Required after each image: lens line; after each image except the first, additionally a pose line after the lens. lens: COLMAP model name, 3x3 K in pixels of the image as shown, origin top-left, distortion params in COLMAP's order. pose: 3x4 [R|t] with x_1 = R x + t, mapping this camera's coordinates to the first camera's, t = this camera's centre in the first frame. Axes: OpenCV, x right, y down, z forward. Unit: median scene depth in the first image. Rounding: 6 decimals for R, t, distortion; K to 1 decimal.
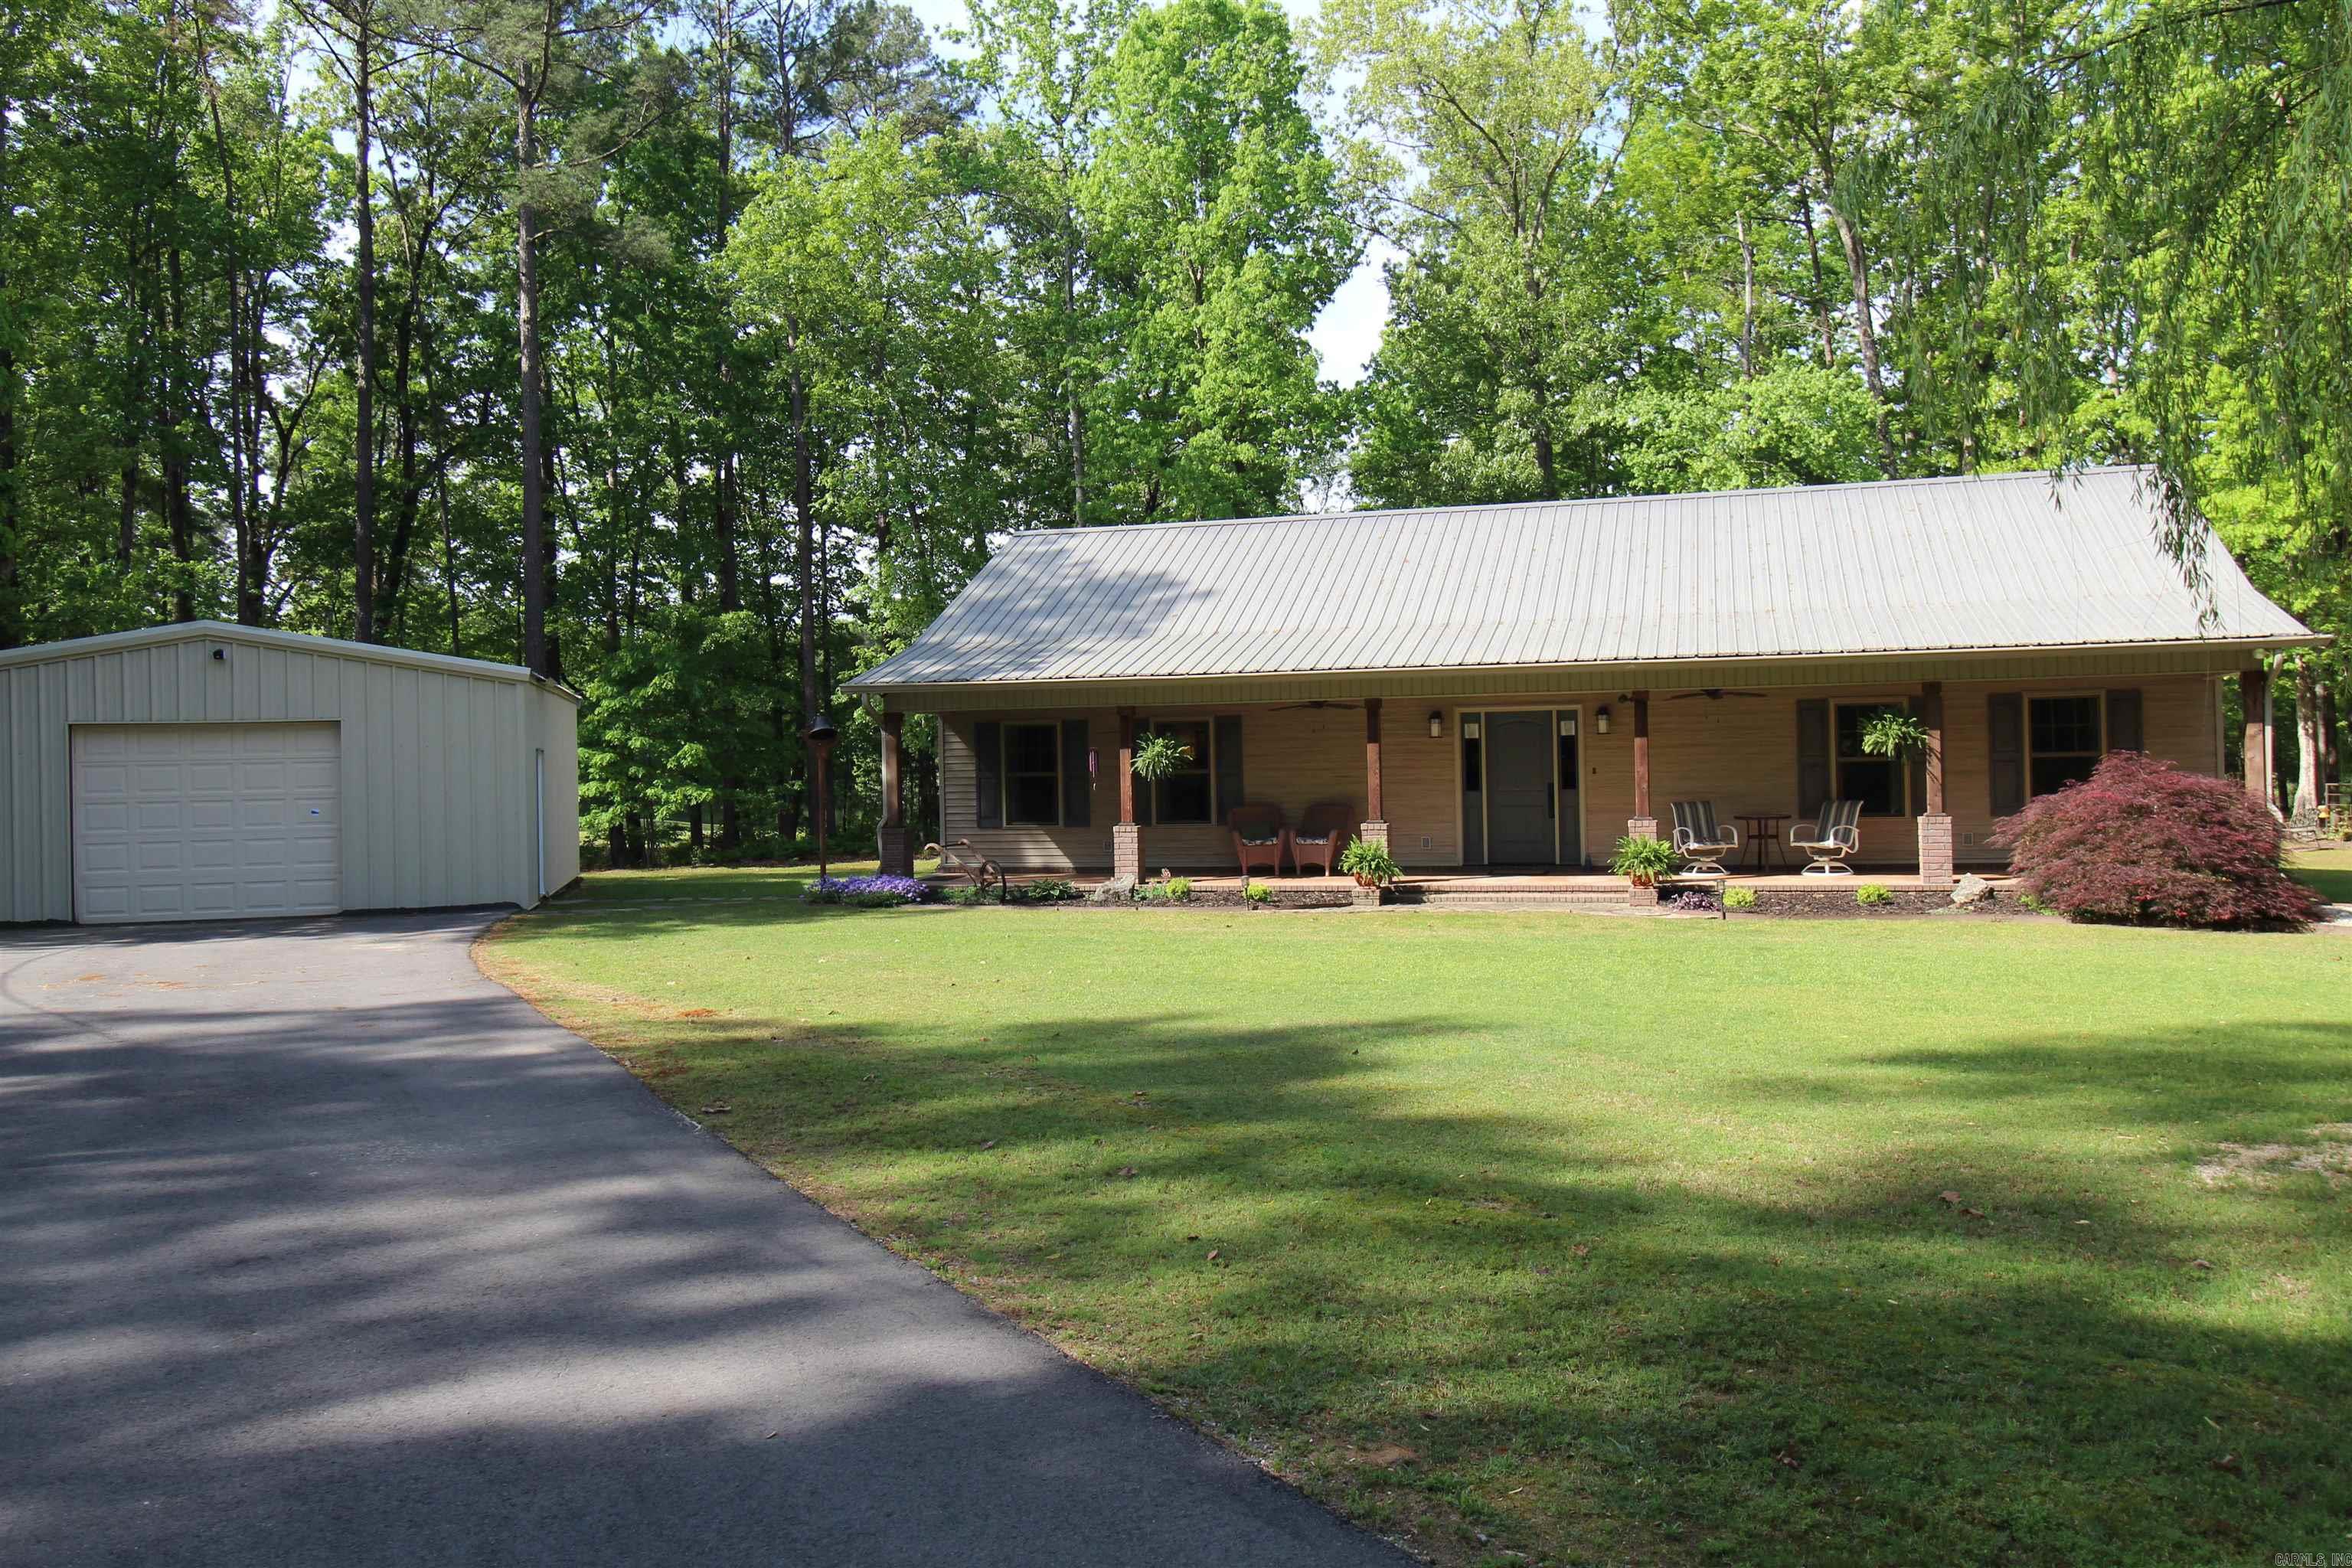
lens RADIAL K [[1849.9, 0, 1182.4], [0, 1849.9, 736.8], [0, 0, 1]] dist [0.008360, 0.005937]
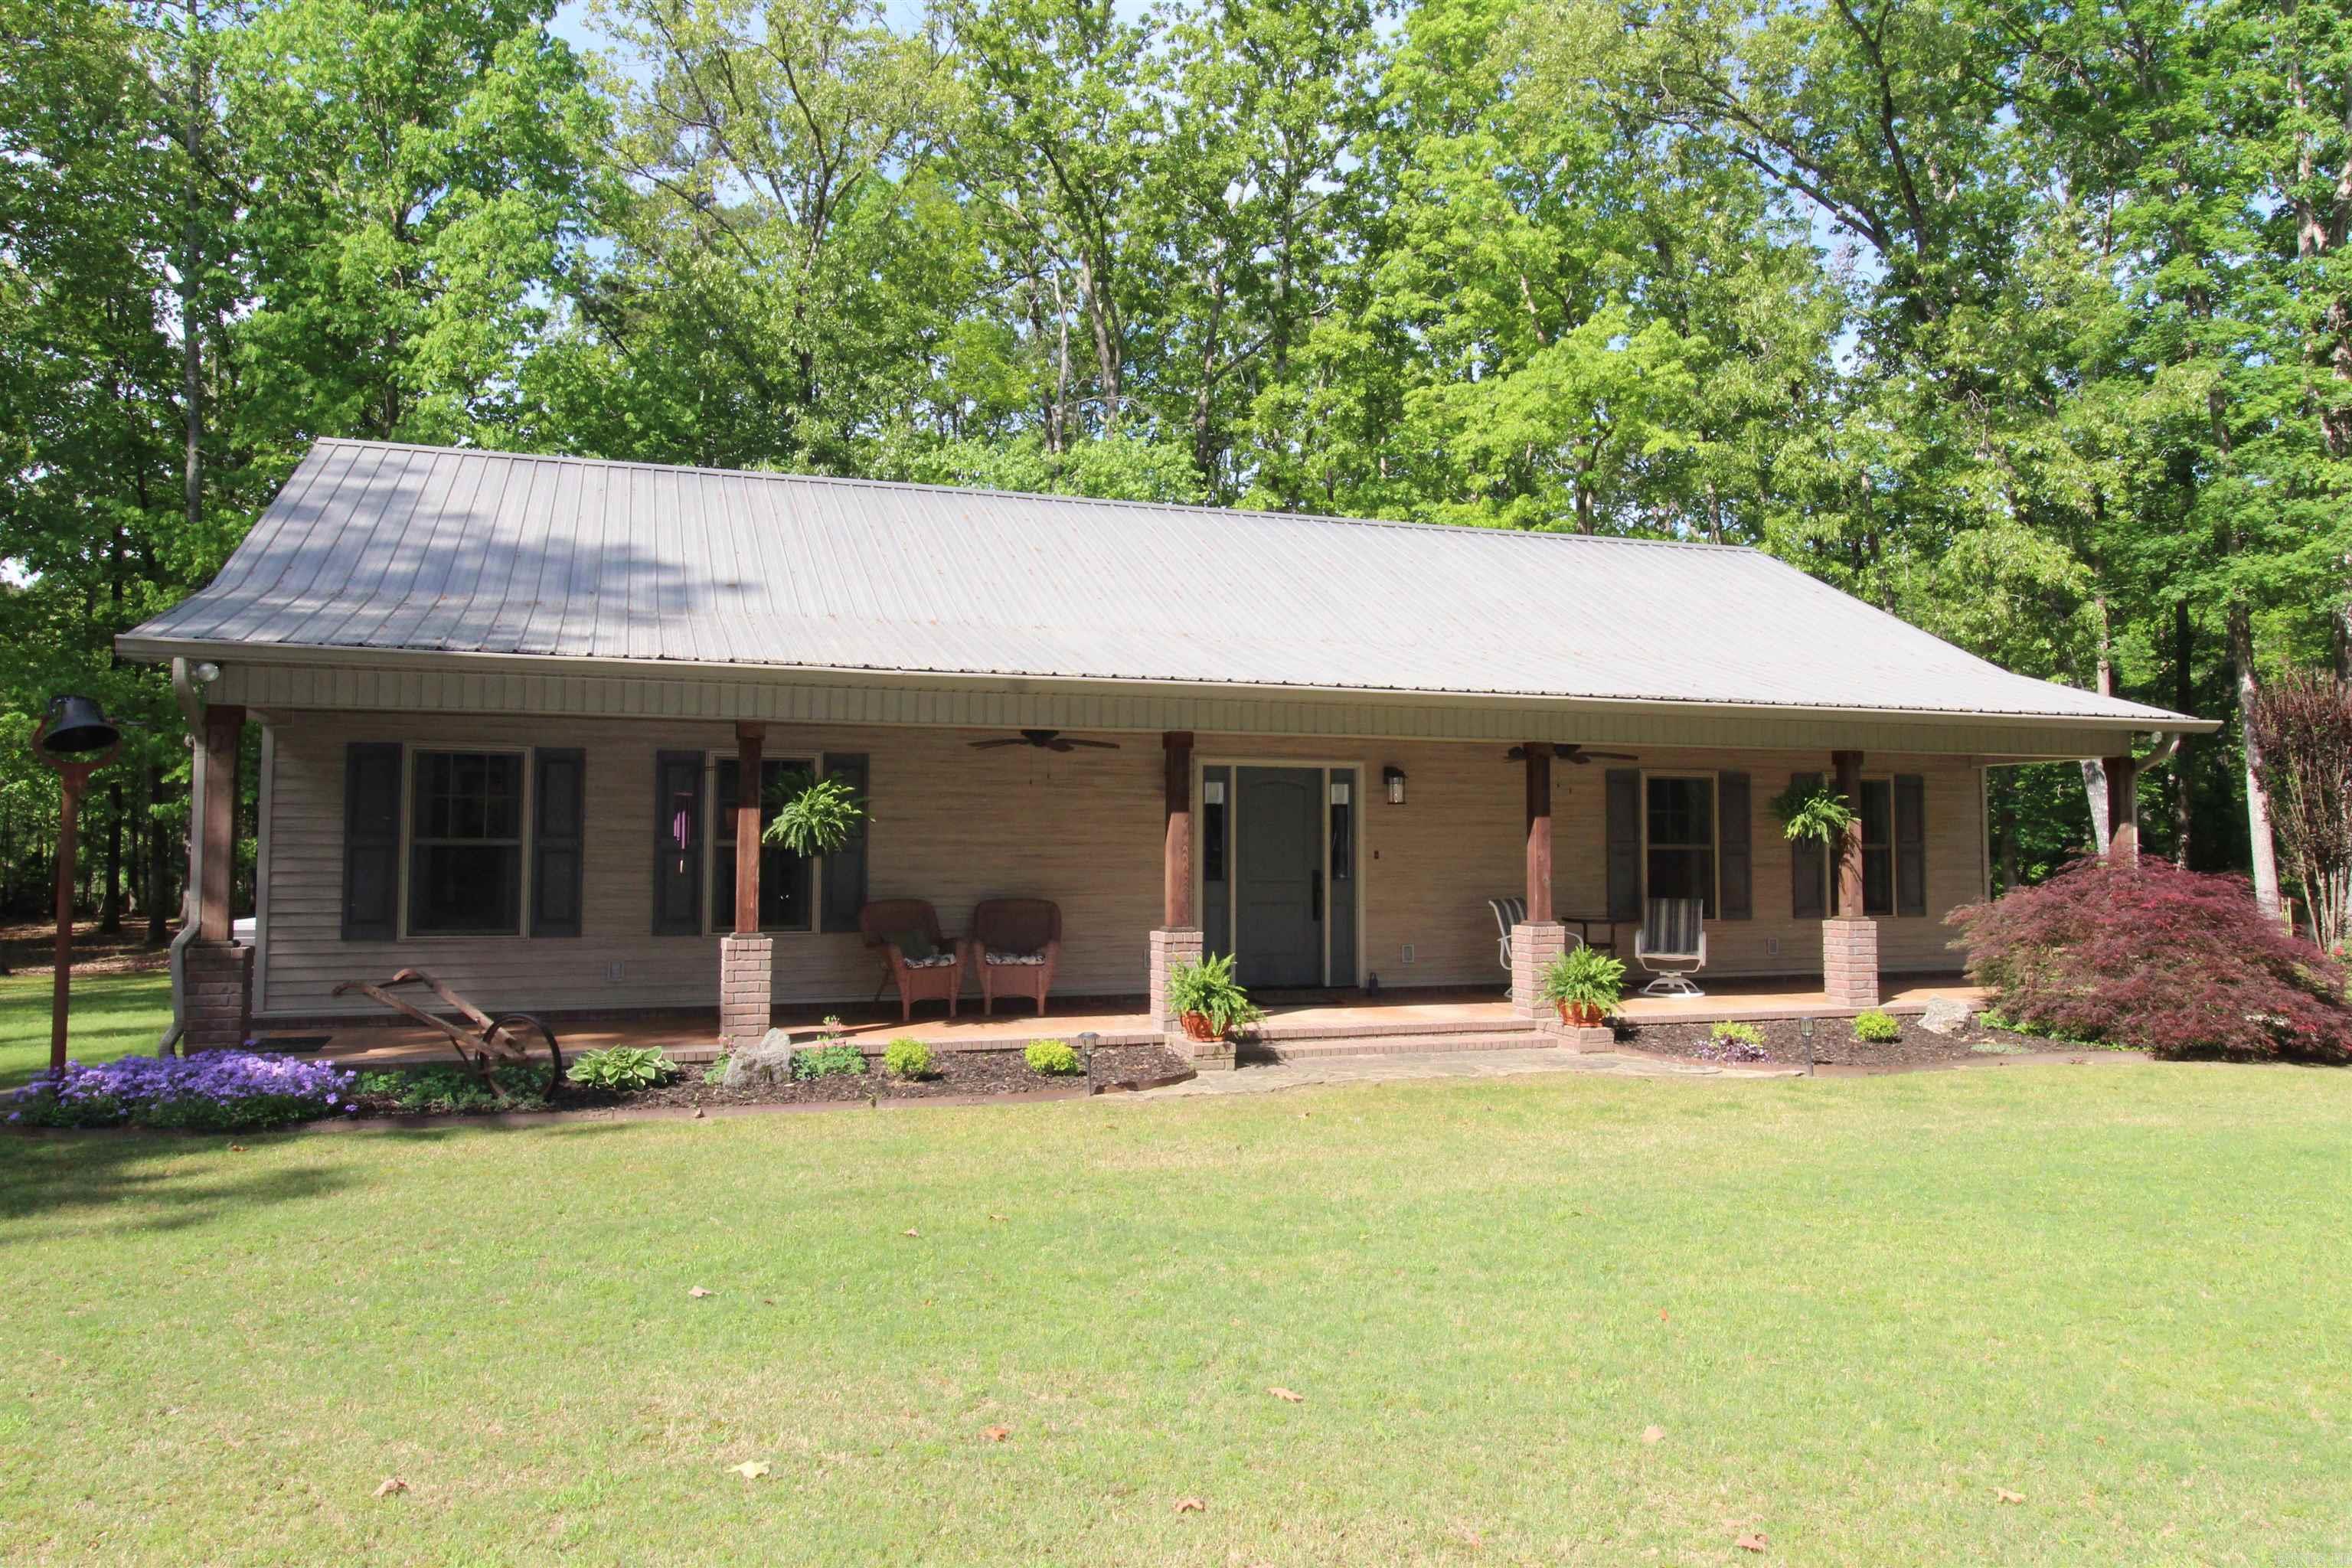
lens RADIAL K [[1596.4, 0, 1176.0], [0, 1596.4, 784.0], [0, 0, 1]] dist [0.003846, -0.006268]
pose [[0.818565, 0.045066, 0.572643, -0.195007], [-0.028513, 0.998876, -0.037852, 0.016413], [-0.573705, 0.014657, 0.818931, 0.531048]]
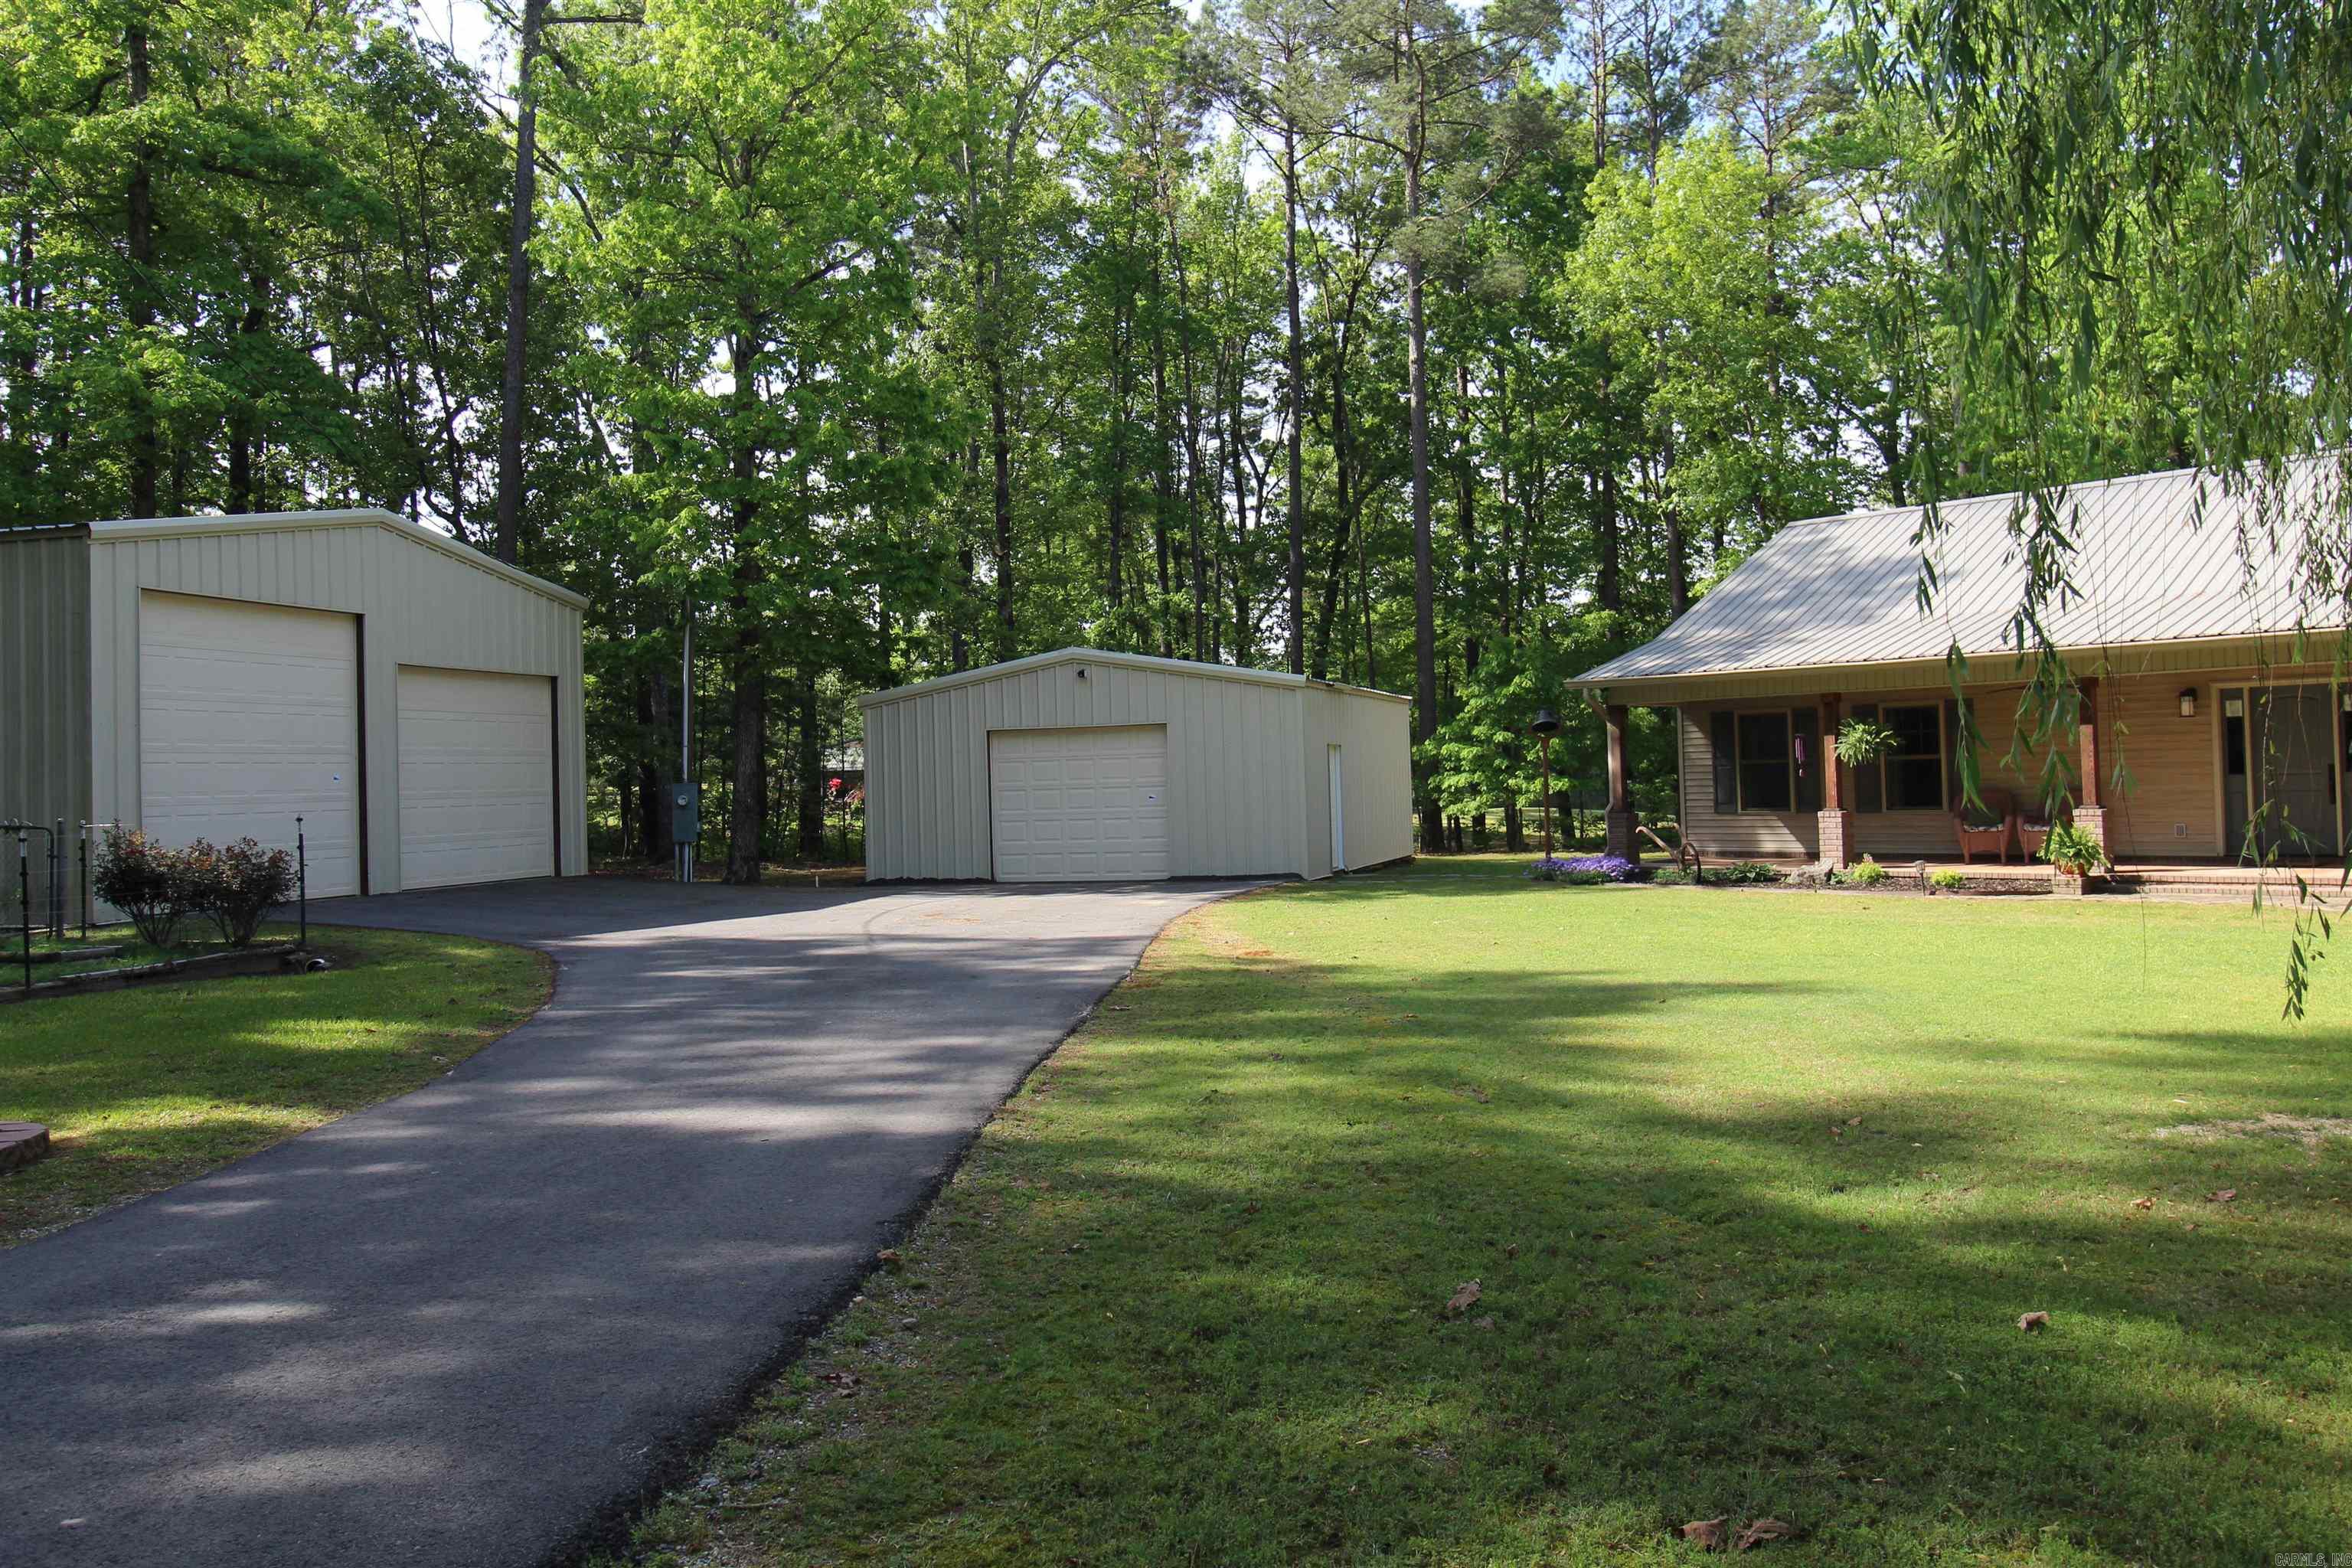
lens RADIAL K [[1849.9, 0, 1182.4], [0, 1849.9, 736.8], [0, 0, 1]] dist [0.008360, 0.005937]
pose [[0.855024, -0.017076, -0.518307, 0.189131], [0.018755, 0.999822, -0.002000, 0.002719], [0.518249, -0.008011, 0.855192, -0.052391]]
